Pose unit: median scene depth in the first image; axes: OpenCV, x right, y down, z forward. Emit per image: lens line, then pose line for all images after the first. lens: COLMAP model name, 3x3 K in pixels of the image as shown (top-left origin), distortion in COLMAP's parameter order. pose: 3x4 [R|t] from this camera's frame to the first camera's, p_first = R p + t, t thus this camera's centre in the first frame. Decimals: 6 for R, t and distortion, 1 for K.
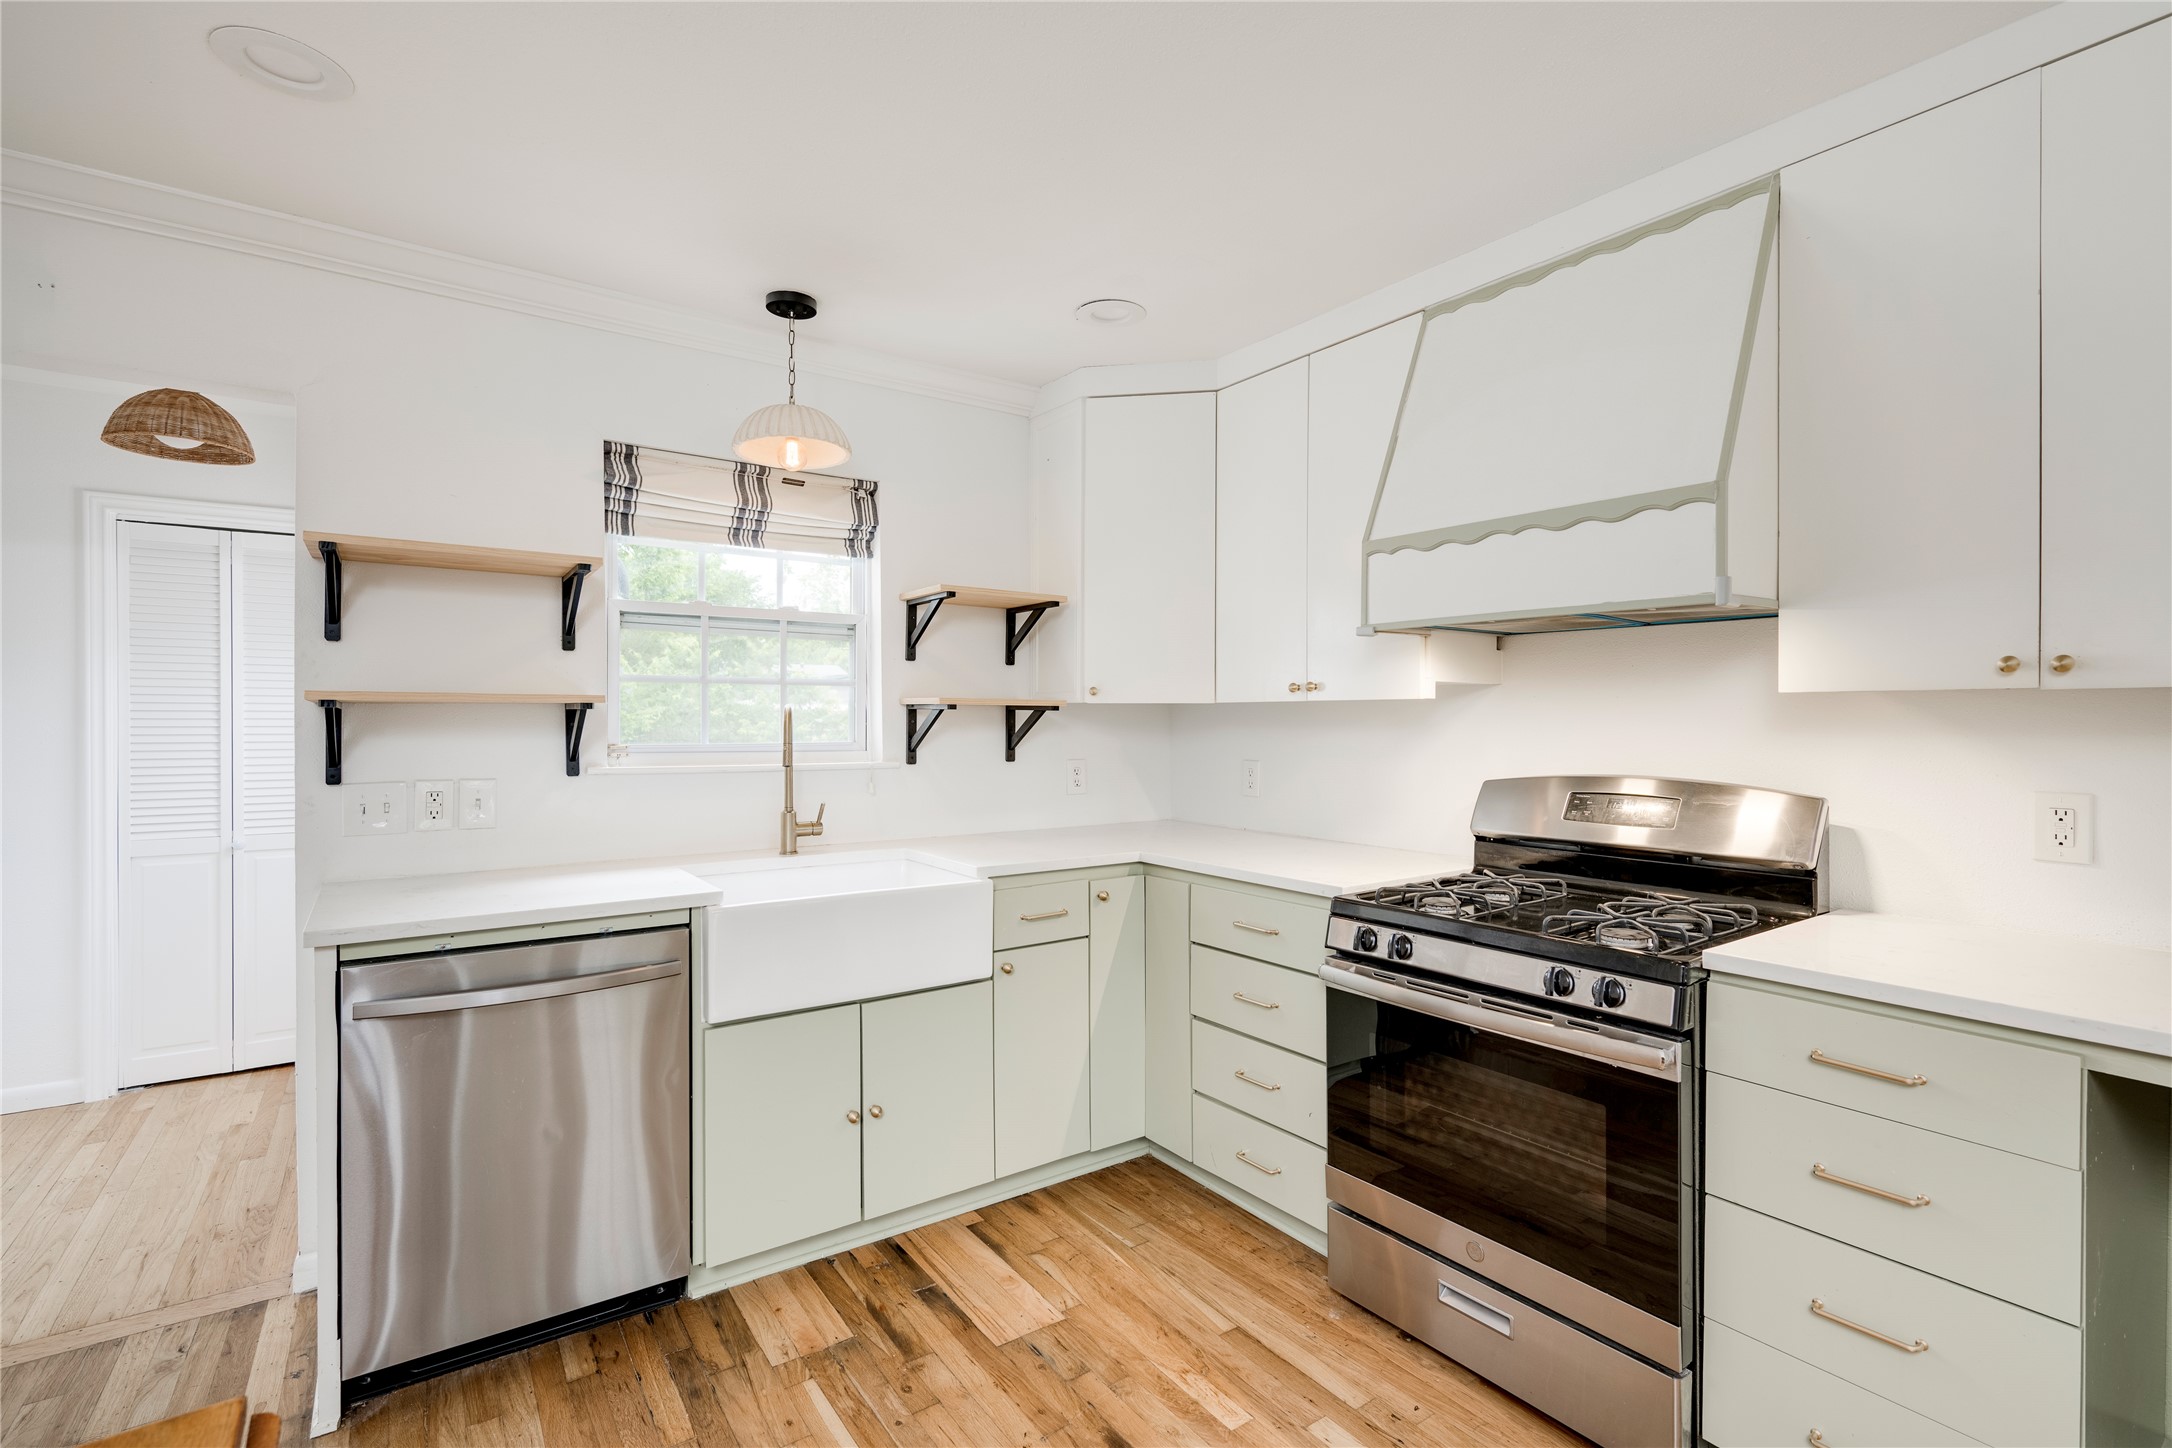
lens RADIAL K [[988.0, 0, 1093.7], [0, 988.0, 722.4], [0, 0, 1]] dist [-0.001207, 0.000064]
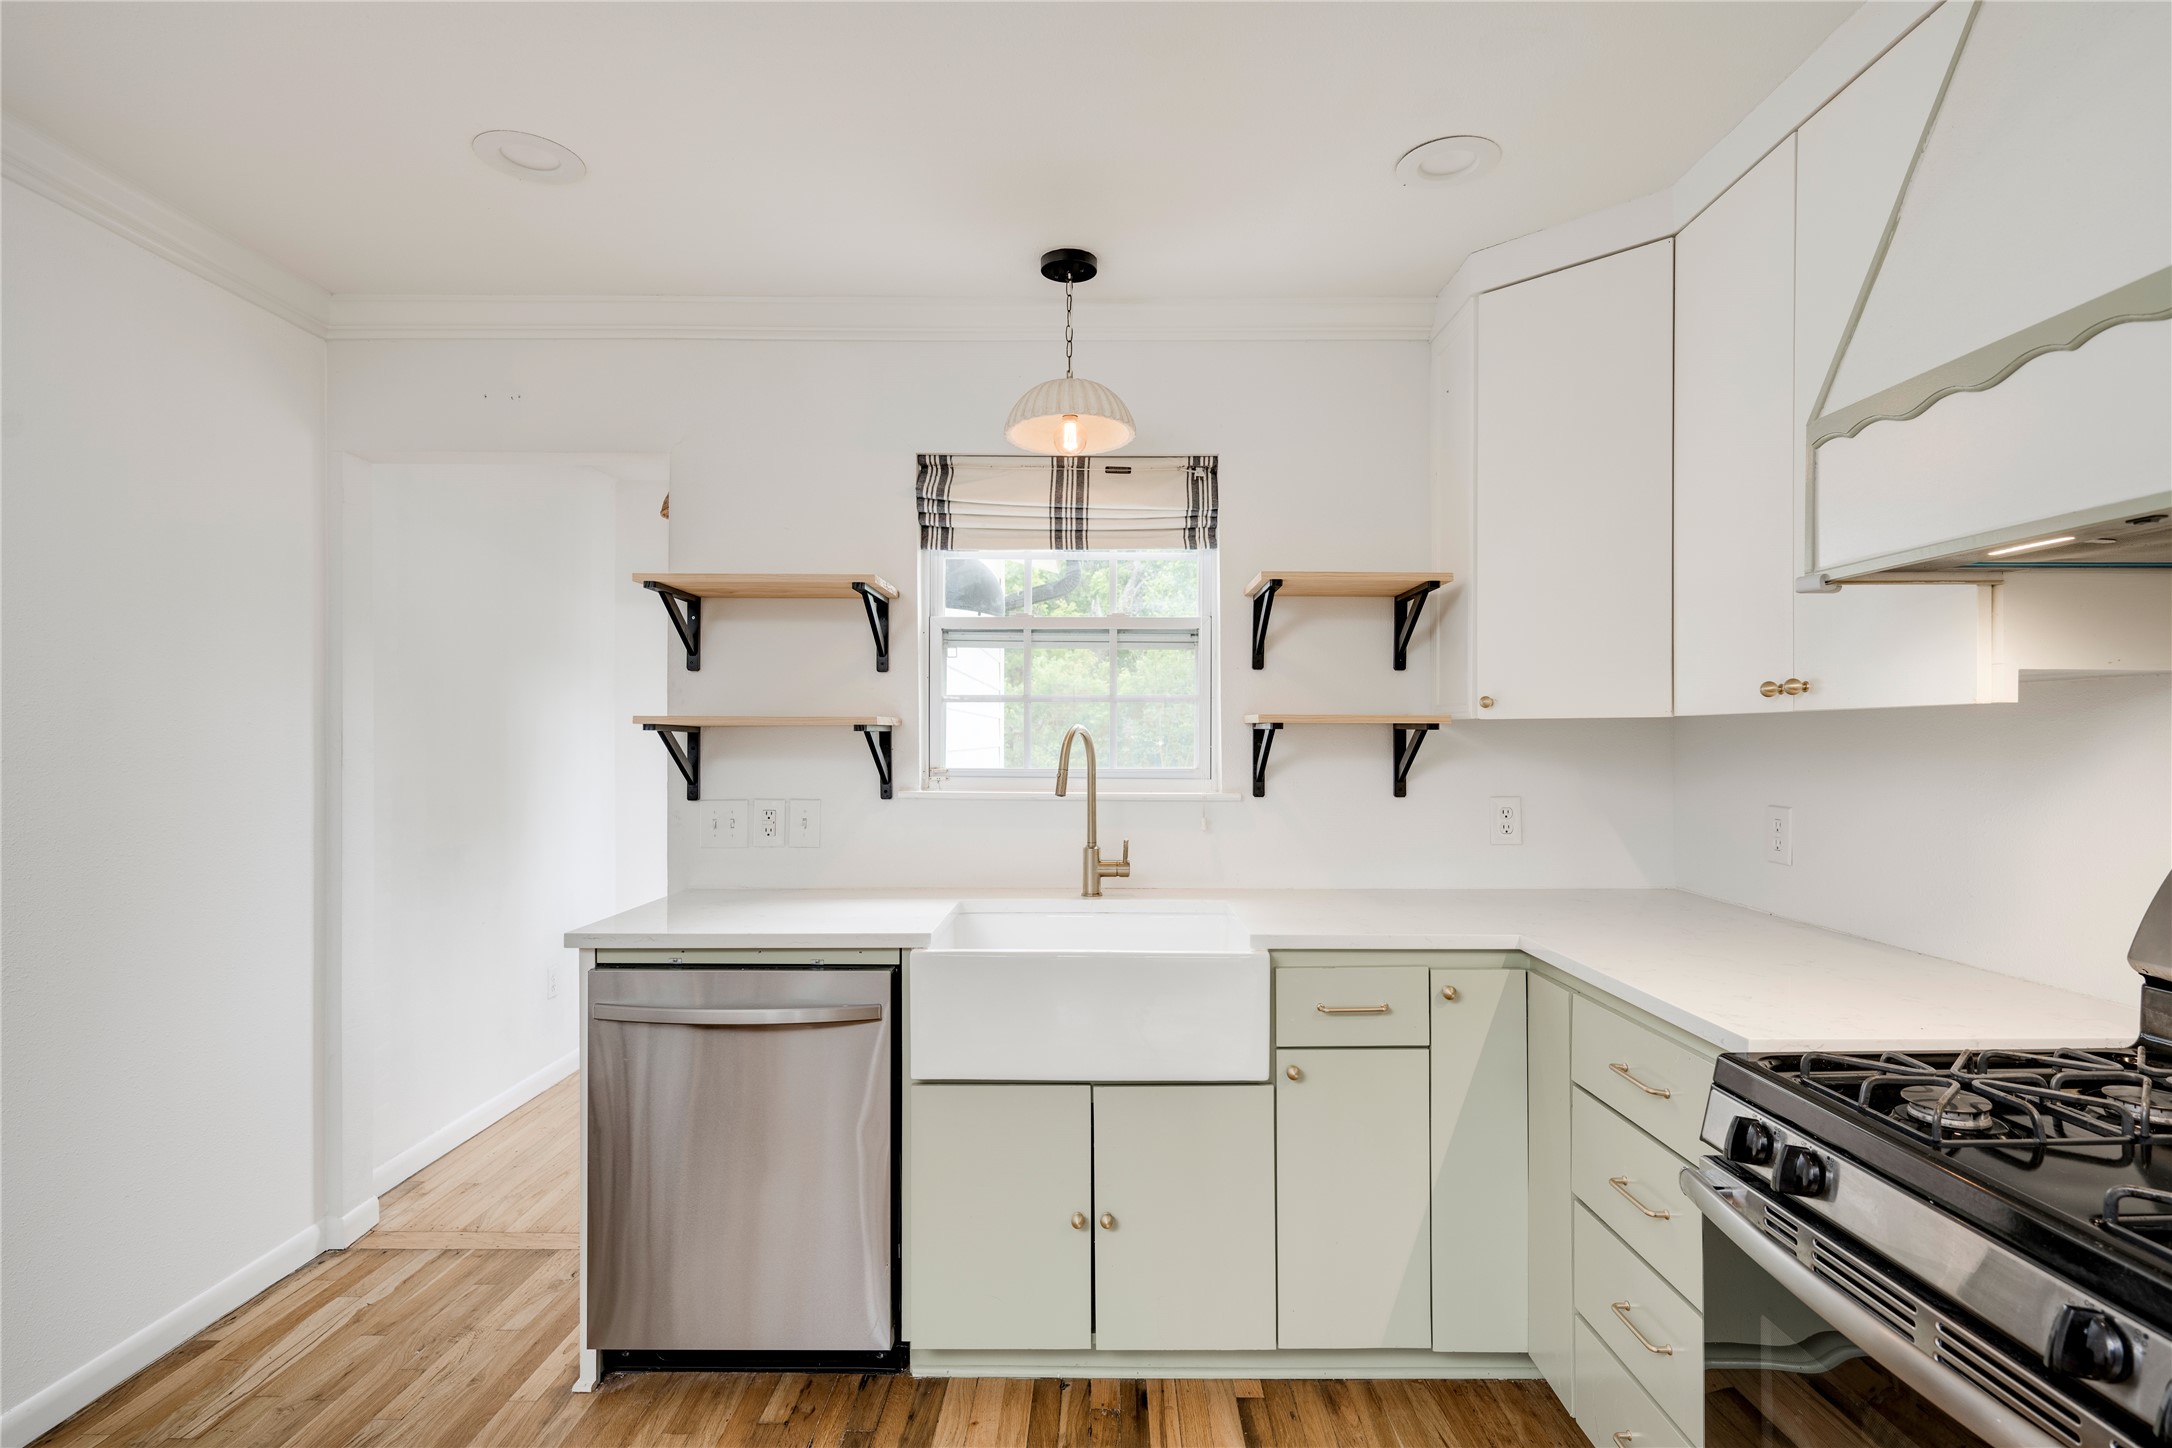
lens RADIAL K [[1075.9, 0, 1097.5], [0, 1075.9, 740.0], [0, 0, 1]] dist [-0.001192, -0.000248]
pose [[0.814855, -0.000847, -0.579664, 0.261631], [-0.001245, 0.999994, -0.003211, -0.001625], [0.579663, 0.003338, 0.814849, 0.241531]]
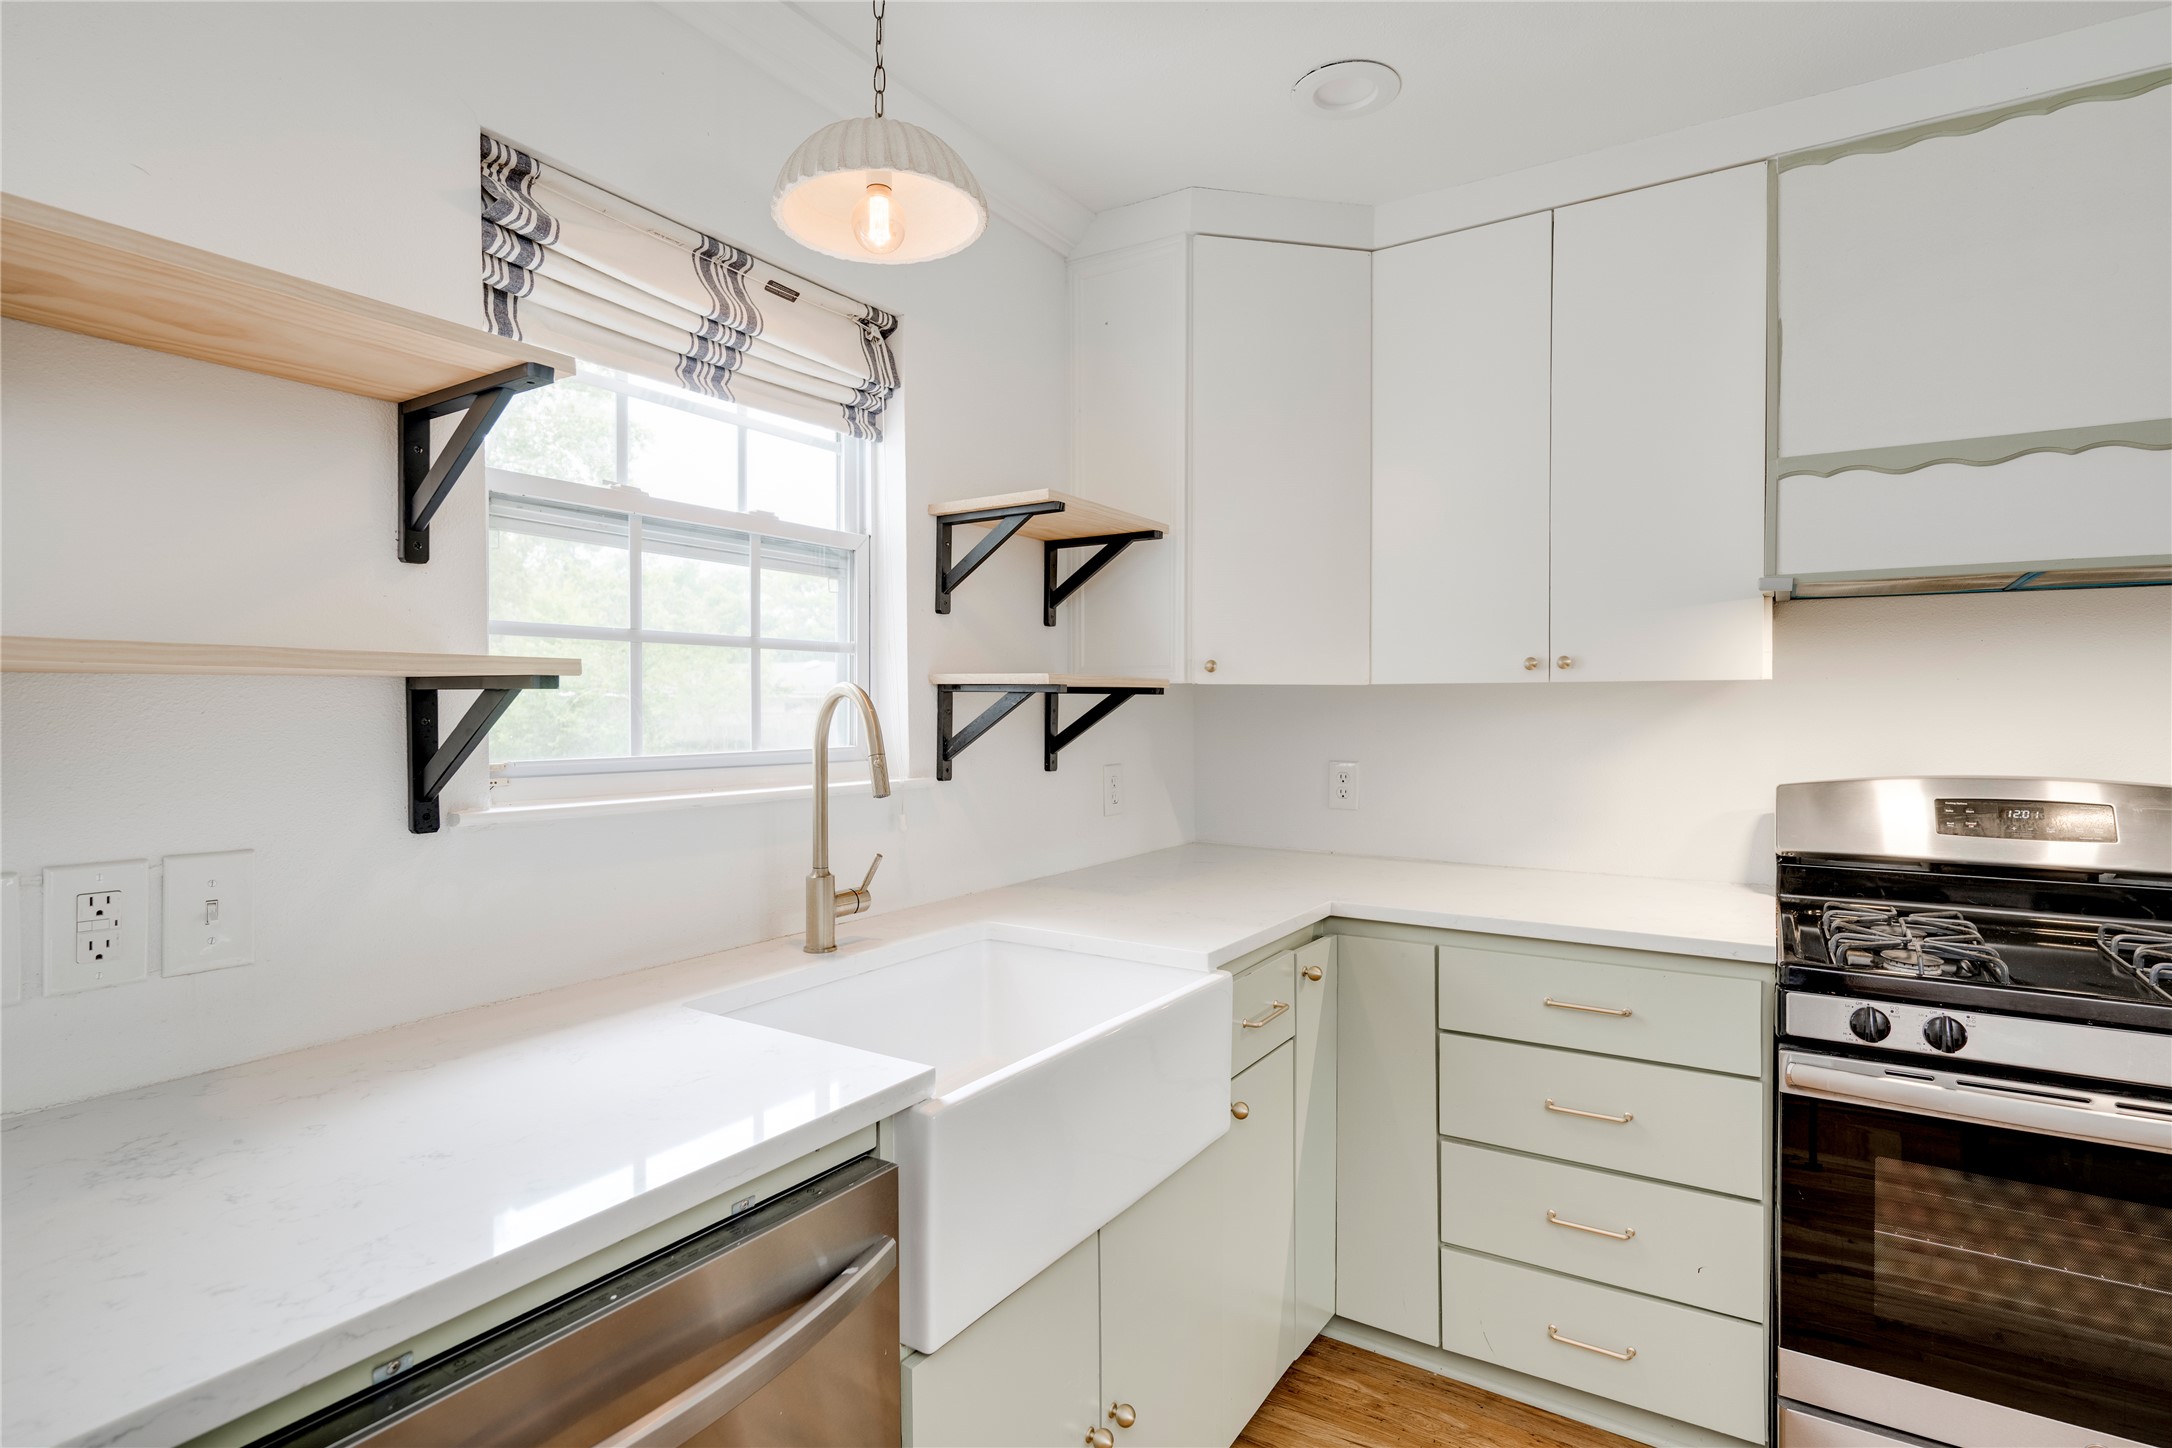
lens RADIAL K [[1074.6, 0, 1097.0], [0, 1074.6, 715.4], [0, 0, 1]] dist [-0.000039, 0.000032]
pose [[0.928634, -0.005208, 0.370960, -0.411665], [0.002882, 0.999973, 0.006823, -0.003567], [-0.370985, -0.005266, 0.928624, 0.402276]]
